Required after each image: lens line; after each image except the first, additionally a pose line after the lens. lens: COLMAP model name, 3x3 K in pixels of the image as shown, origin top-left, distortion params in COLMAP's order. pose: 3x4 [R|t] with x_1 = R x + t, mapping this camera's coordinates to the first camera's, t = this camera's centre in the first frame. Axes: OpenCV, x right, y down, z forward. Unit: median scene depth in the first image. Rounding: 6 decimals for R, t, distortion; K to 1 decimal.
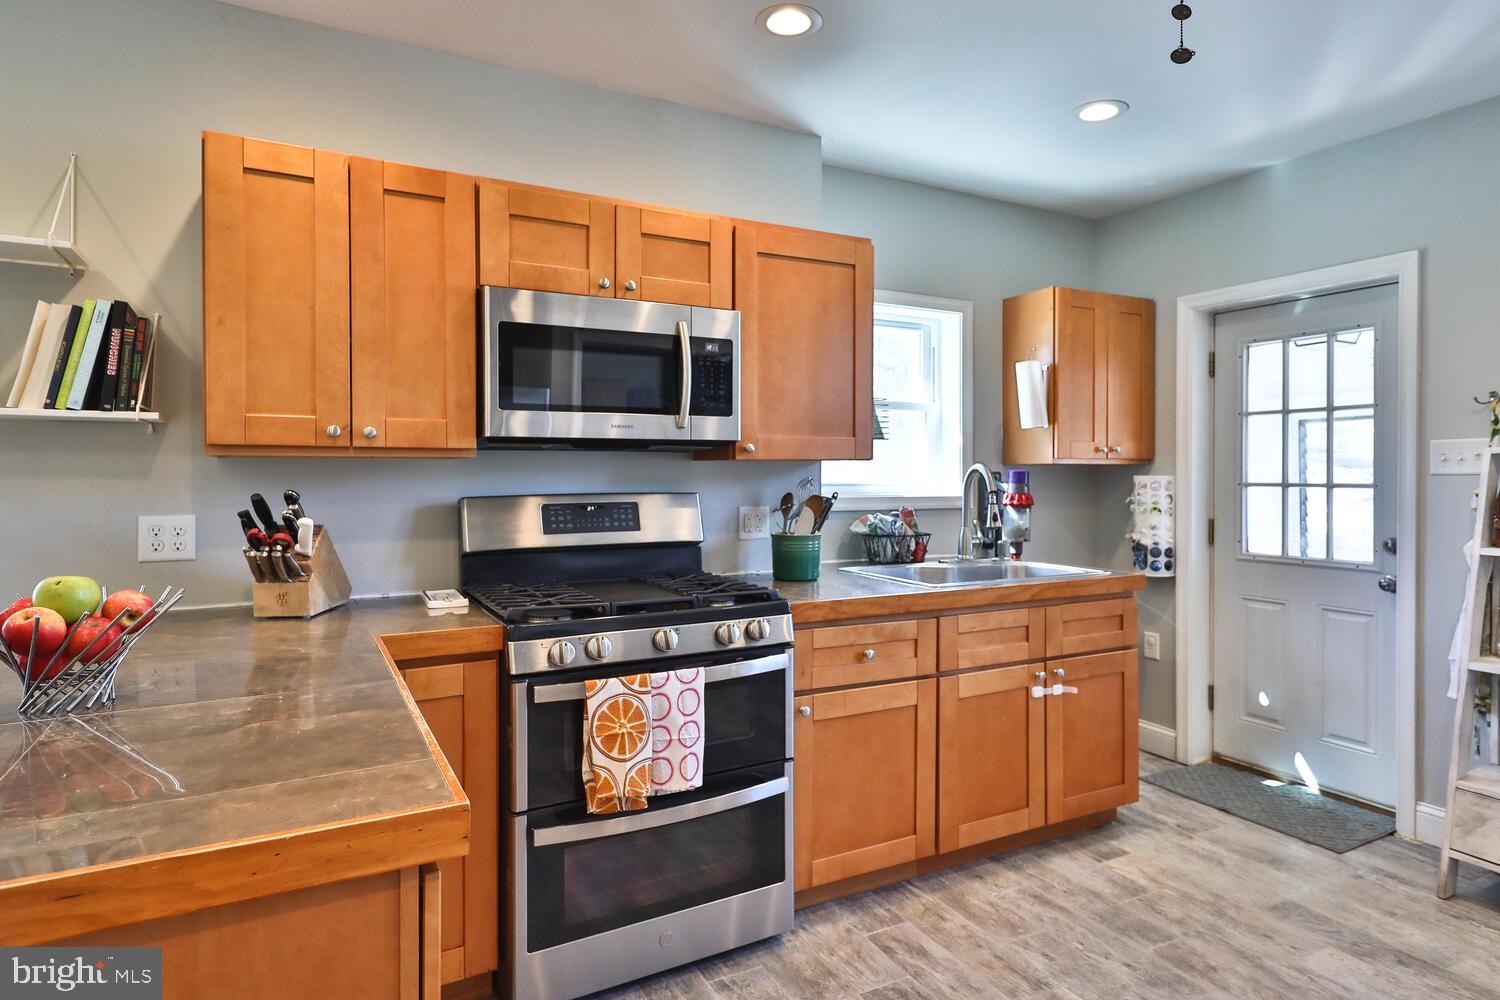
lens RADIAL K [[839.2, 0, 744.4], [0, 839.2, 477.0], [0, 0, 1]] dist [0.009880, -0.002575]
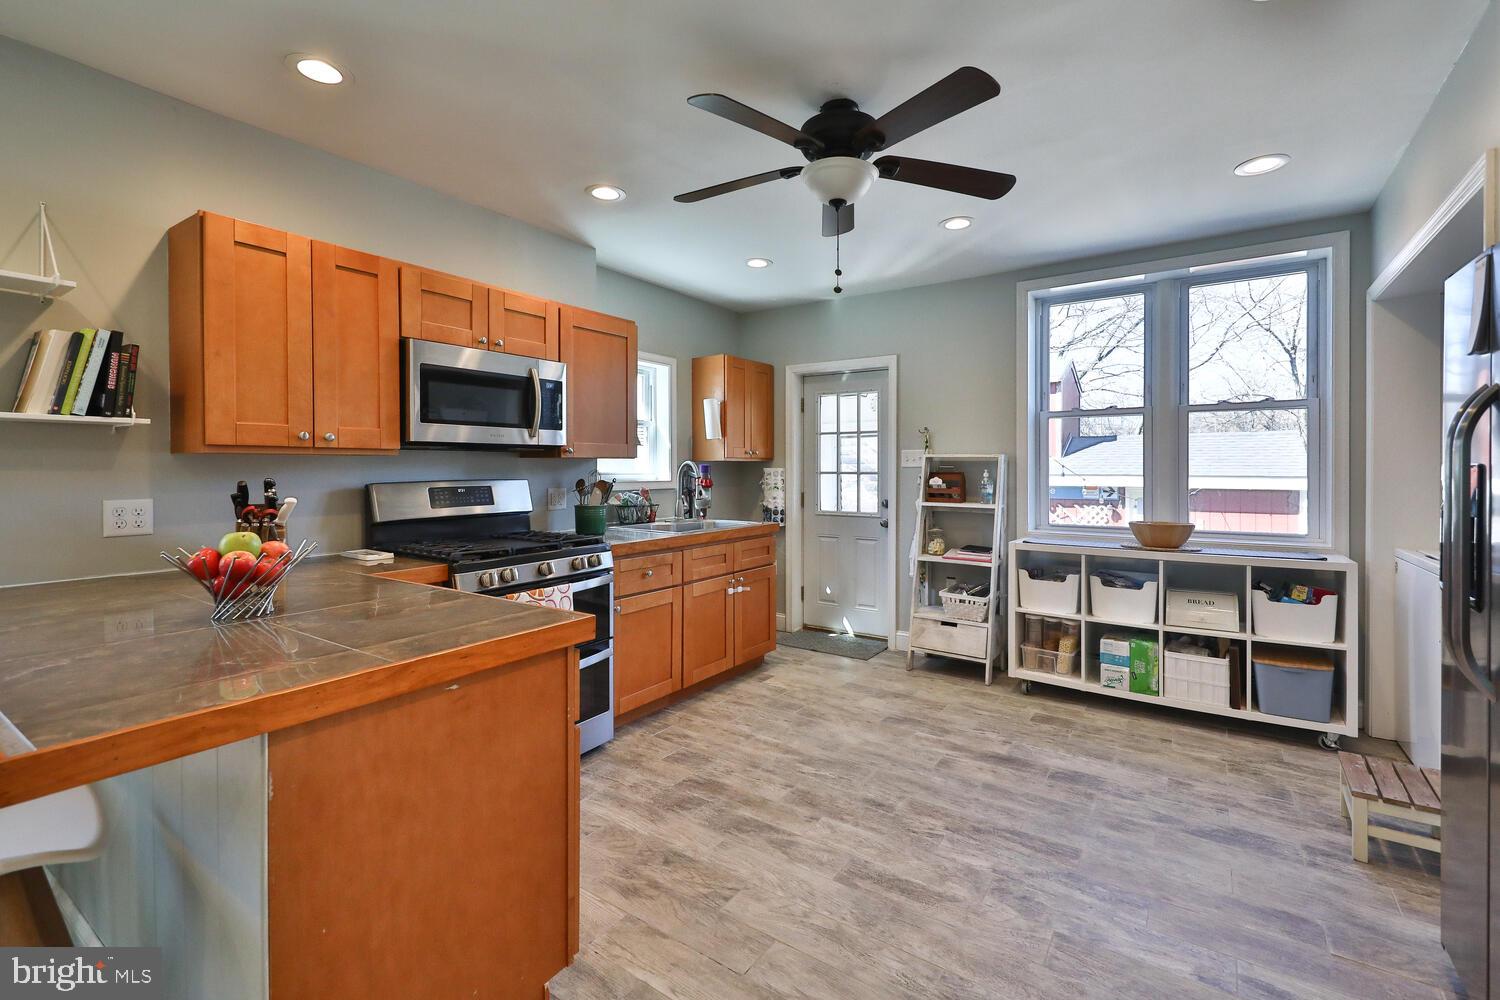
lens RADIAL K [[662.2, 0, 754.7], [0, 662.2, 470.4], [0, 0, 1]] dist [0.001299, -0.000250]
pose [[0.881398, -0.002265, 0.472368, -0.269216], [0.001861, 0.999997, 0.001322, 0.002180], [-0.472370, -0.000286, 0.881400, -0.251472]]
